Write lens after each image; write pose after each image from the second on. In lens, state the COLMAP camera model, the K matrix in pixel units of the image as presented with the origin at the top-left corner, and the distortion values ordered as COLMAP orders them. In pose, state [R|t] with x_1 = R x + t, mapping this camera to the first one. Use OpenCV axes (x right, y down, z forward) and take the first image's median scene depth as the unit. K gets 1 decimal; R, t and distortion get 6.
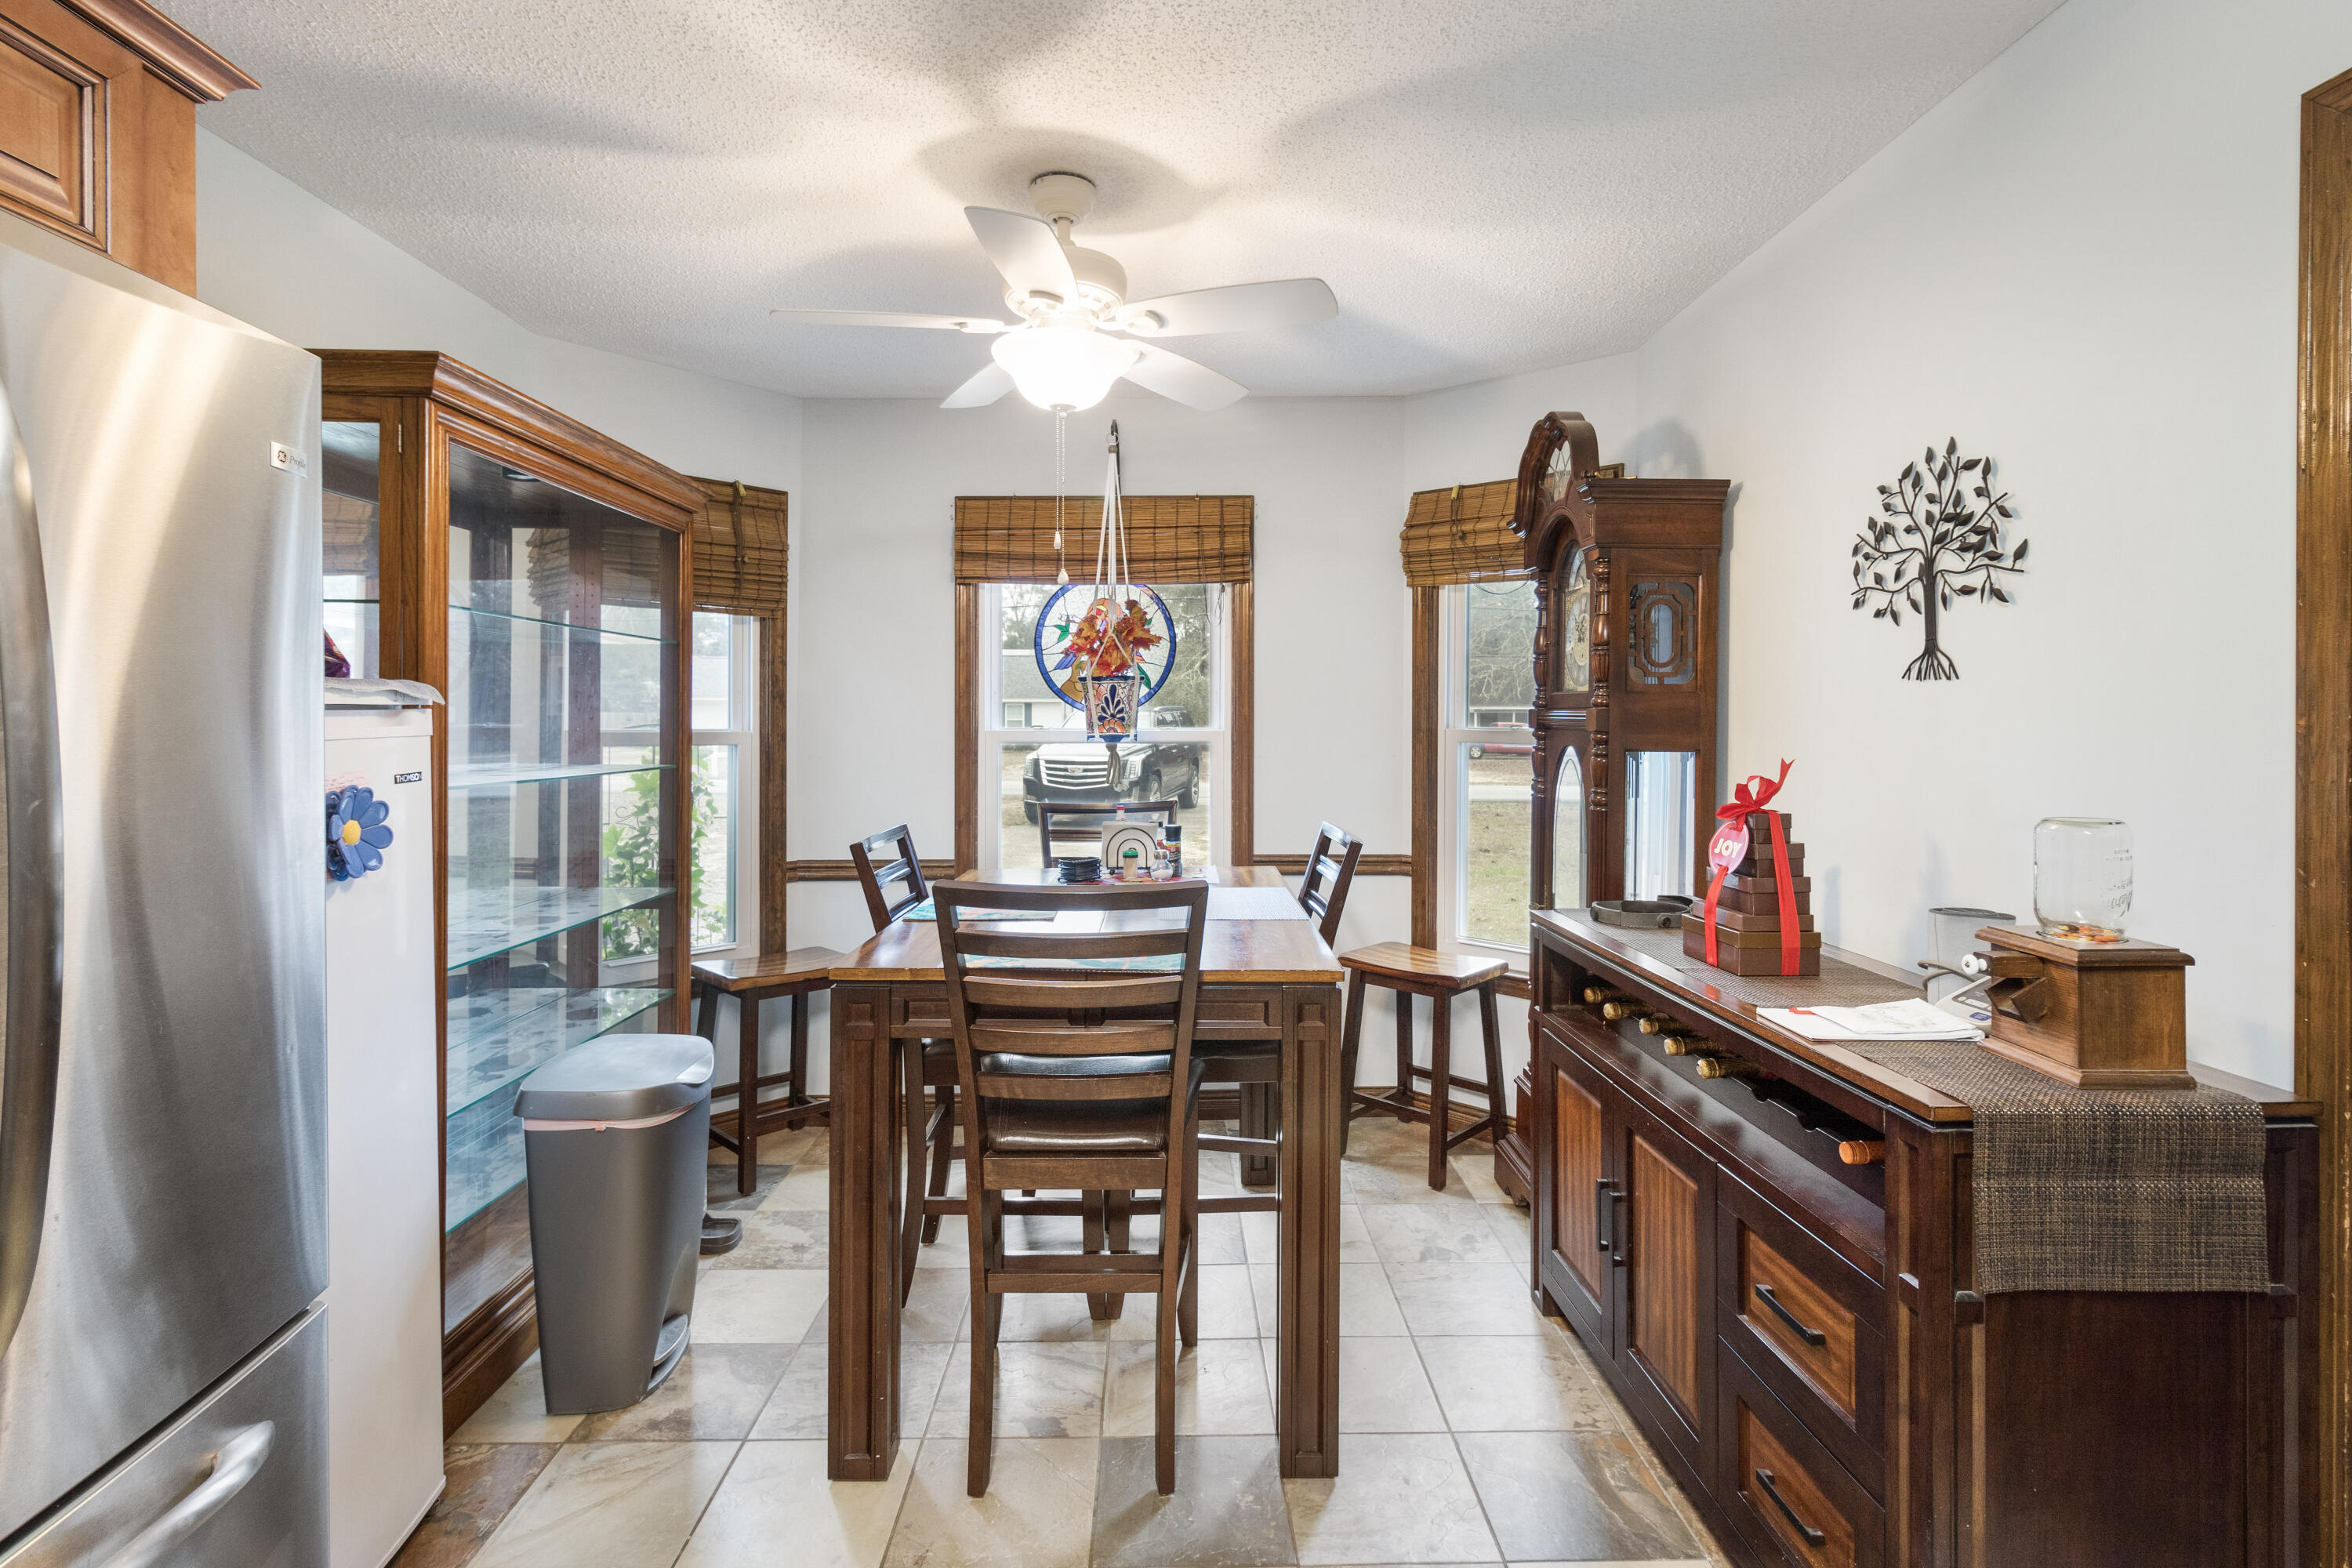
lens RADIAL K [[1112.5, 0, 1181.7], [0, 1112.5, 719.1], [0, 0, 1]] dist [0.000095, -0.000212]
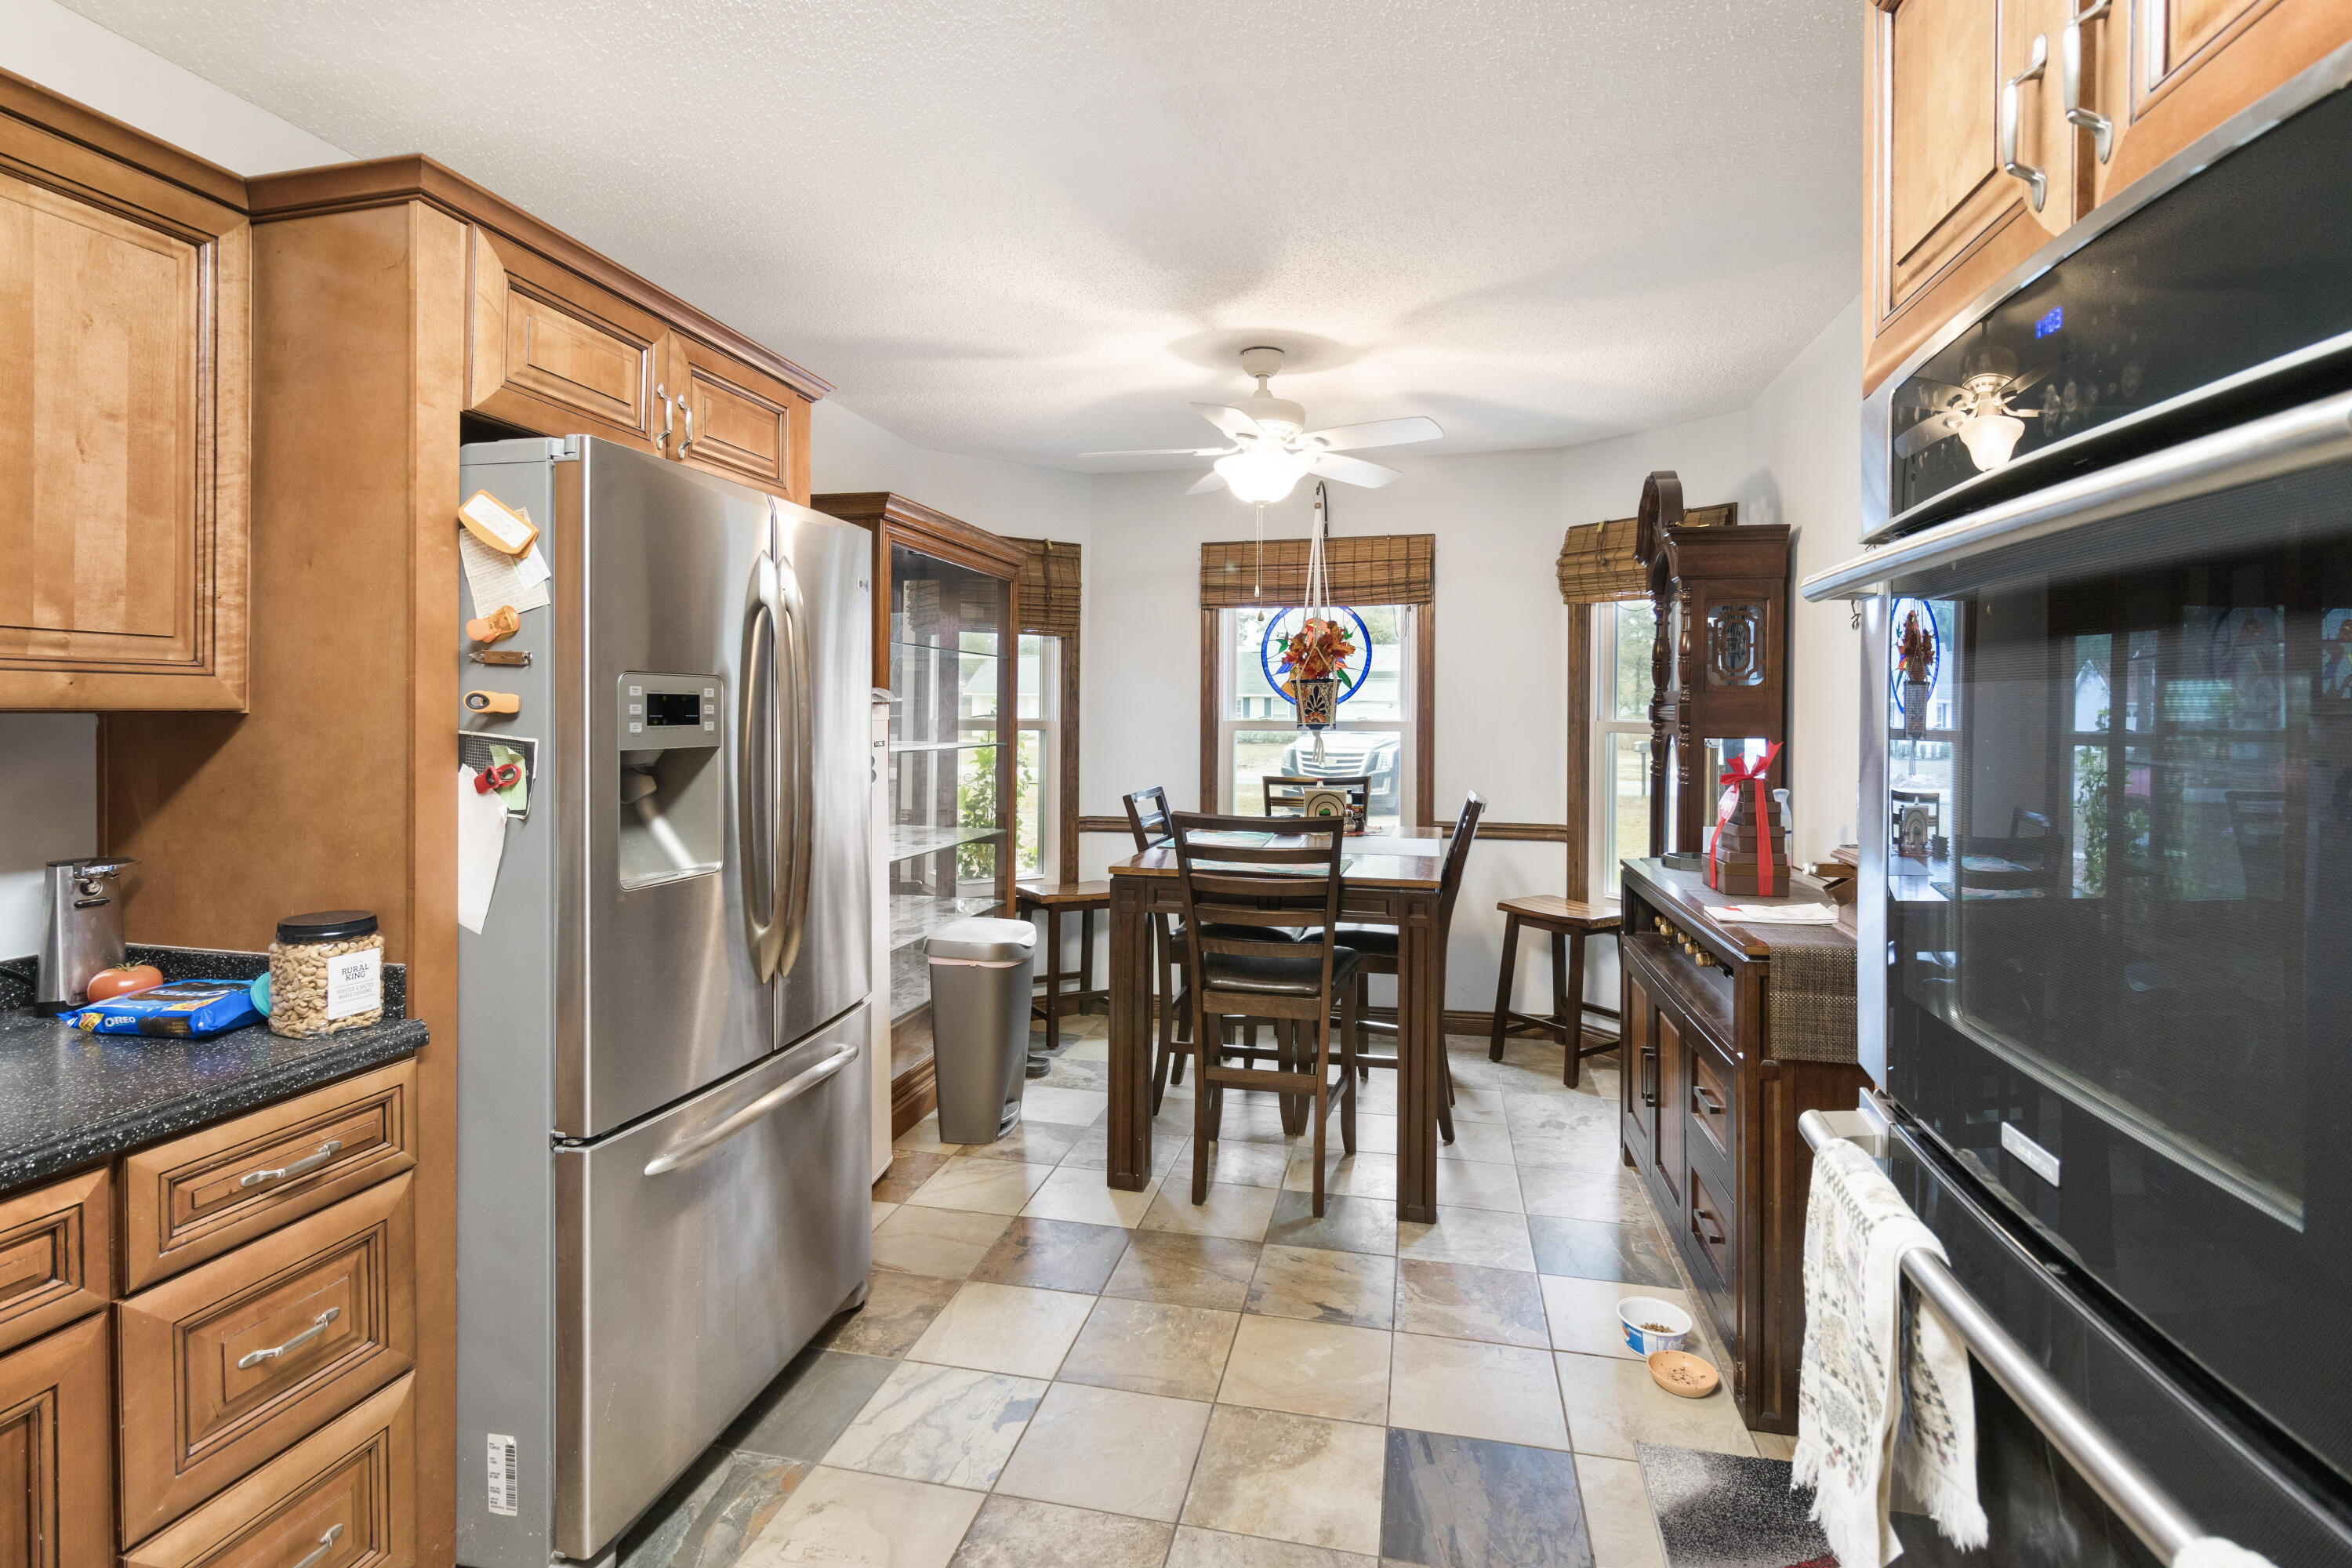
lens RADIAL K [[1134.7, 0, 1176.6], [0, 1134.7, 688.9], [0, 0, 1]] dist [-0.000345, -0.000130]
pose [[0.969705, -0.002133, -0.244270, 0.113400], [-0.003175, 0.999767, -0.021336, 0.001710], [0.244259, 0.021465, 0.969472, -0.363654]]
